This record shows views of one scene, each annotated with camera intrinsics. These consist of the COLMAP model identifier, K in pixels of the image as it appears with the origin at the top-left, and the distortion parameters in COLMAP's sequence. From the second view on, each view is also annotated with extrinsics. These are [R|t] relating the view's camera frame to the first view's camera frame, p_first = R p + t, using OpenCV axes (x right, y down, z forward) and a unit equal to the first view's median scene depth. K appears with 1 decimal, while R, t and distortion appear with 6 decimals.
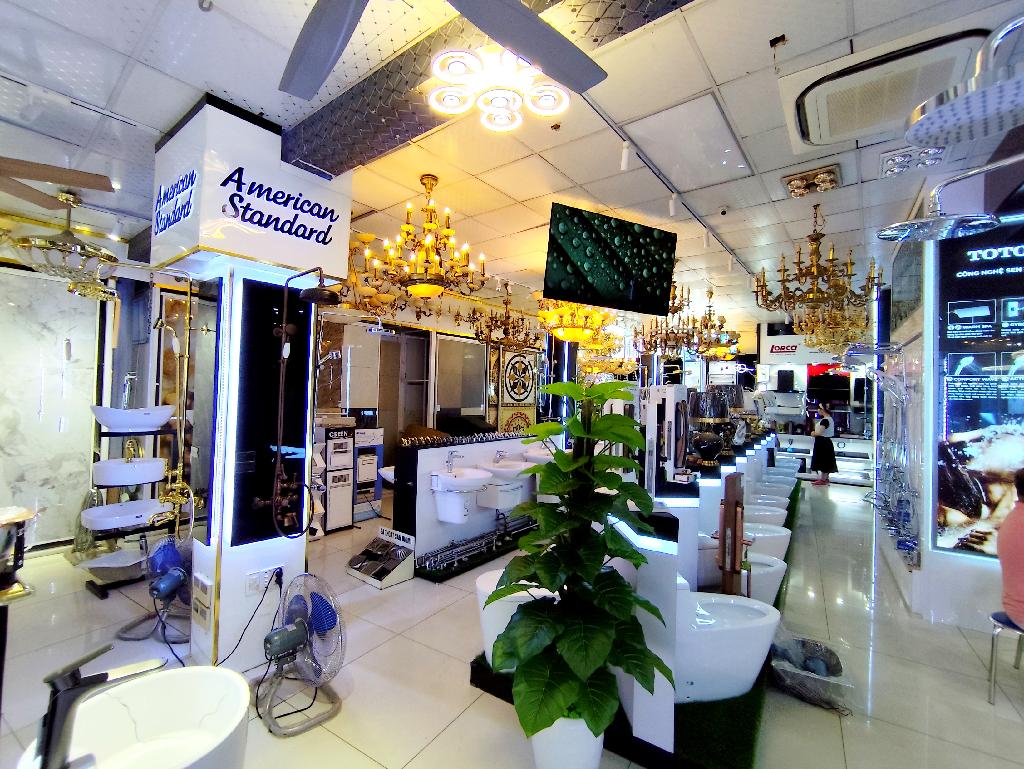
lens RADIAL K [[456.8, 0, 510.9], [0, 456.8, 385.3], [0, 0, 1]] dist [0.000367, -0.000033]
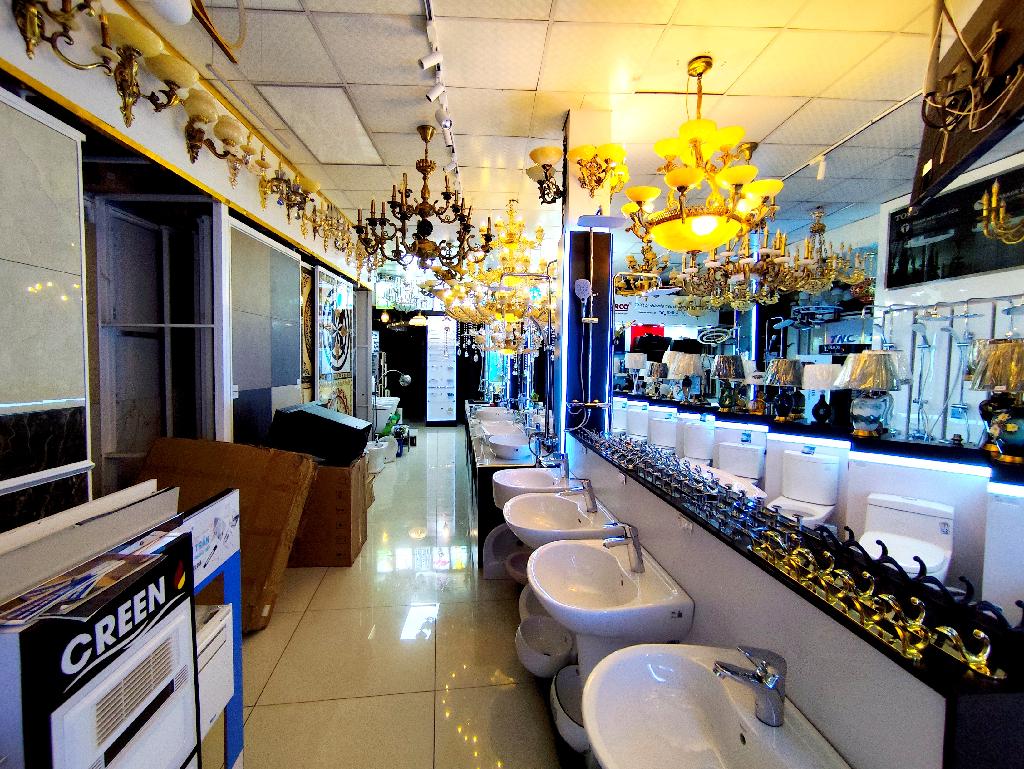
lens RADIAL K [[456.8, 0, 509.5], [0, 456.8, 385.3], [0, 0, 1]] dist [0.000367, -0.000033]
pose [[0.756003, -0.052172, 0.652485, -0.248429], [0.000725, 0.996885, 0.078869, 0.010521], [-0.654567, -0.059152, 0.753686, 0.517540]]
